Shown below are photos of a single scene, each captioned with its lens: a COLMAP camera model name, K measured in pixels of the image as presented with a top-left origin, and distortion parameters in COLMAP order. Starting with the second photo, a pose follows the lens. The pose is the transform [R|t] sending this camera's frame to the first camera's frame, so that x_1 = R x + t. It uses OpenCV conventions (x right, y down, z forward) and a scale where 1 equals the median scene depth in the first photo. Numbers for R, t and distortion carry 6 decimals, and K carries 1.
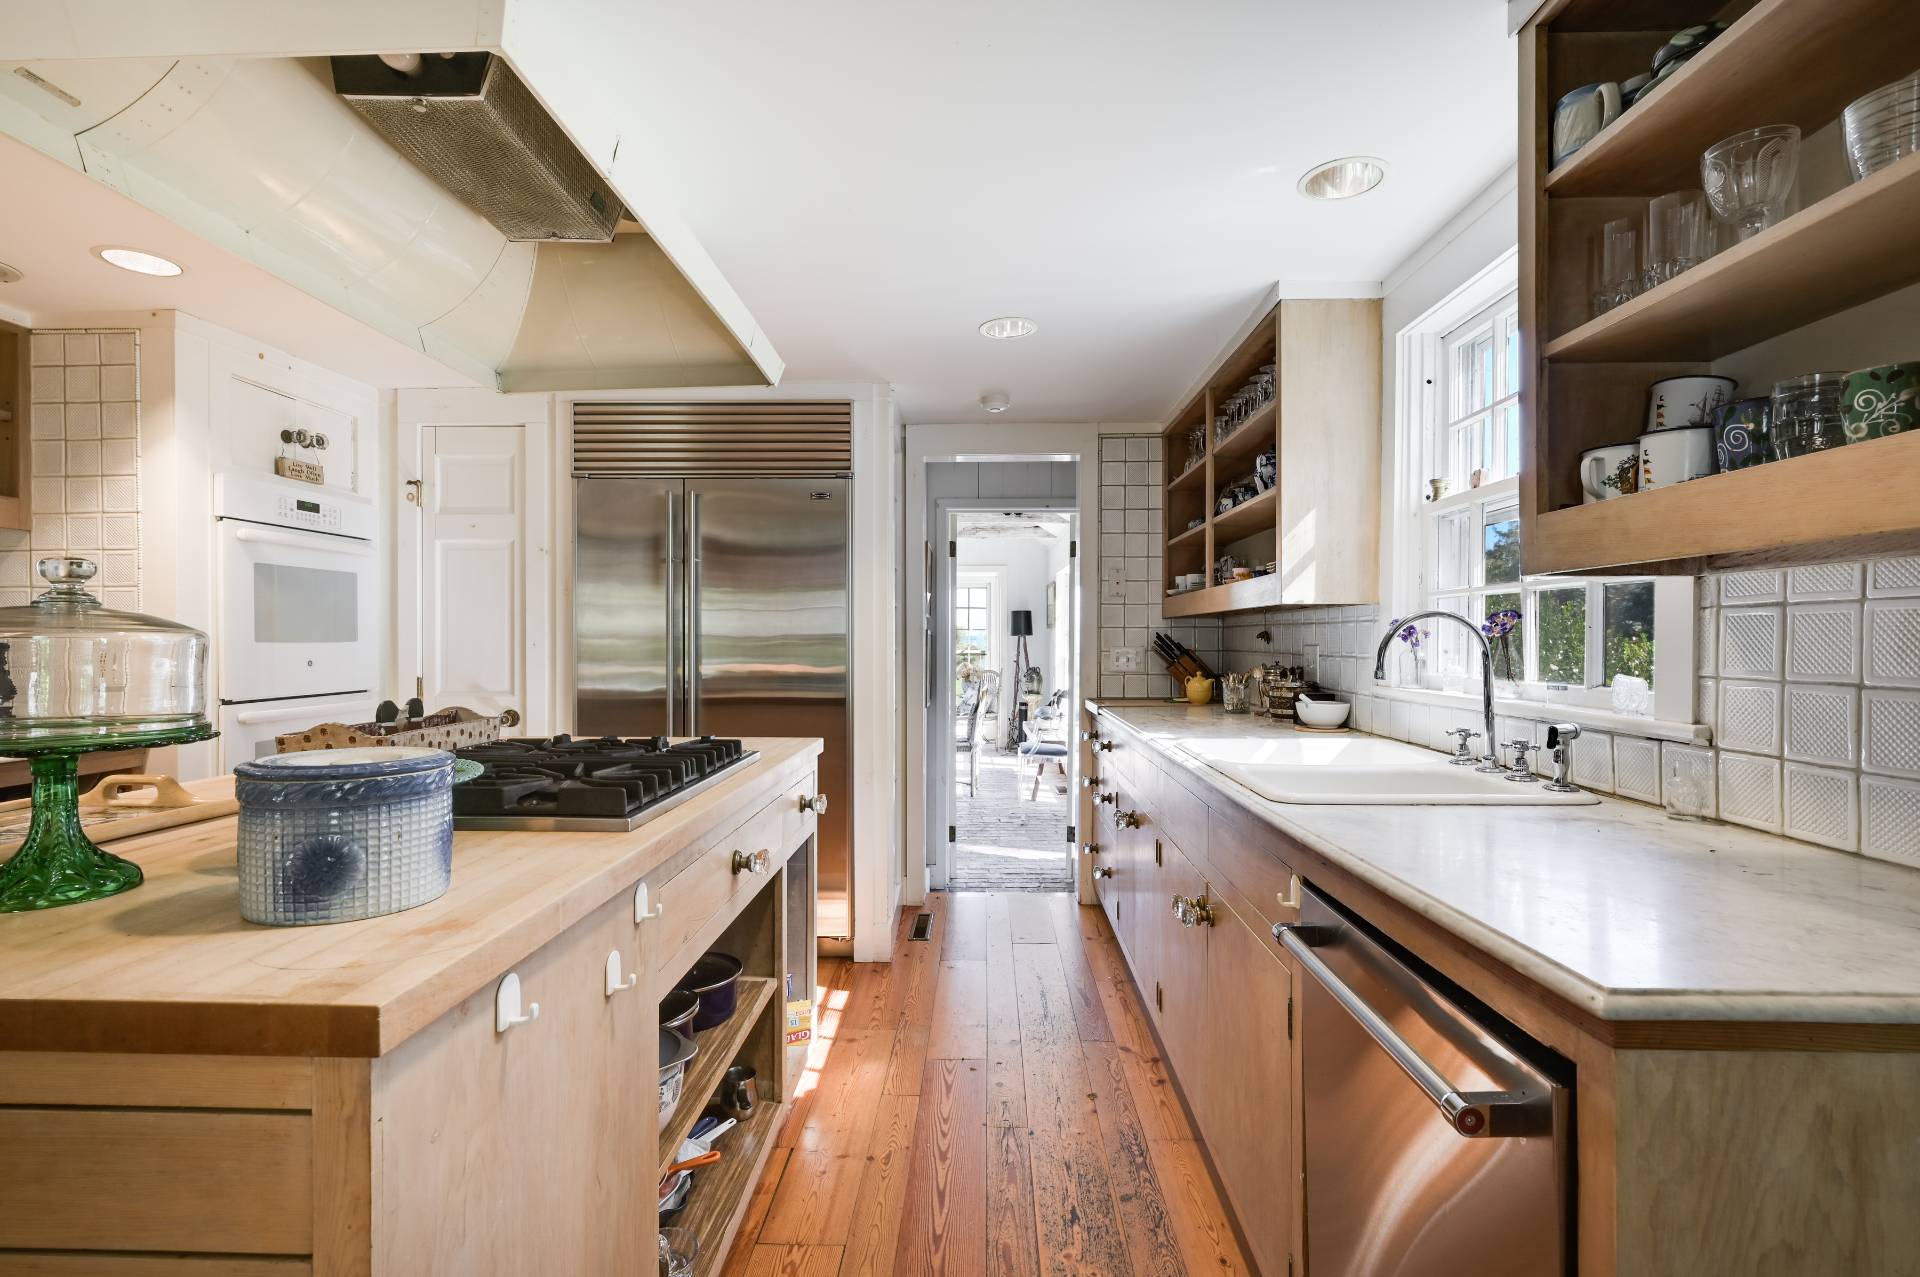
lens RADIAL K [[1089.0, 0, 957.1], [0, 1089.0, 639.7], [0, 0, 1]] dist [-0.008527, -0.000927]
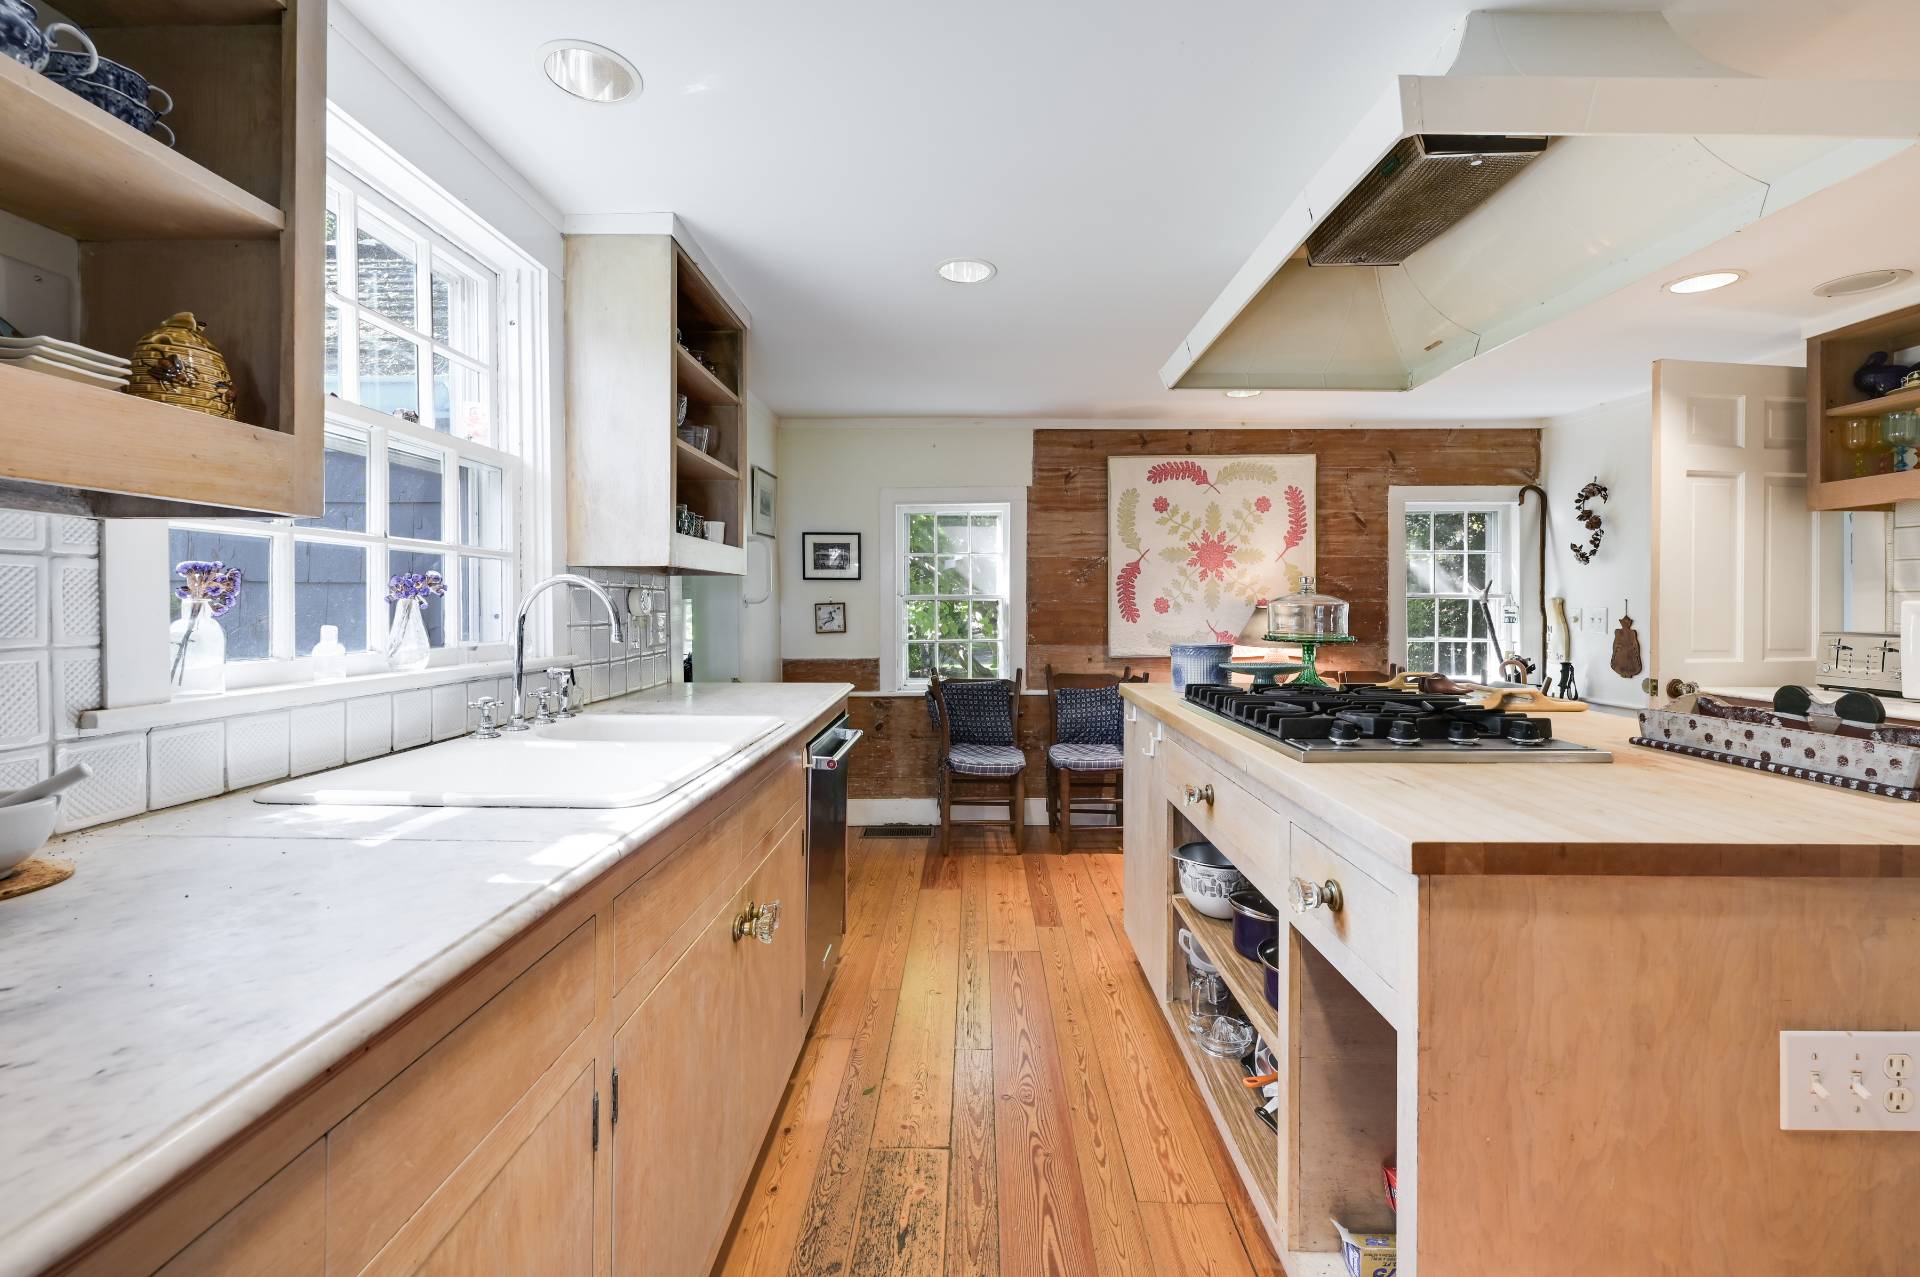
lens RADIAL K [[1089.0, 0, 959.3], [0, 1089.0, 628.9], [0, 0, 1]] dist [-0.008527, -0.000927]
pose [[-0.999947, -0.001348, -0.010251, 0.070602], [-0.001592, 0.999714, 0.023877, -0.000214], [0.010216, 0.023892, -0.999662, 1.912242]]
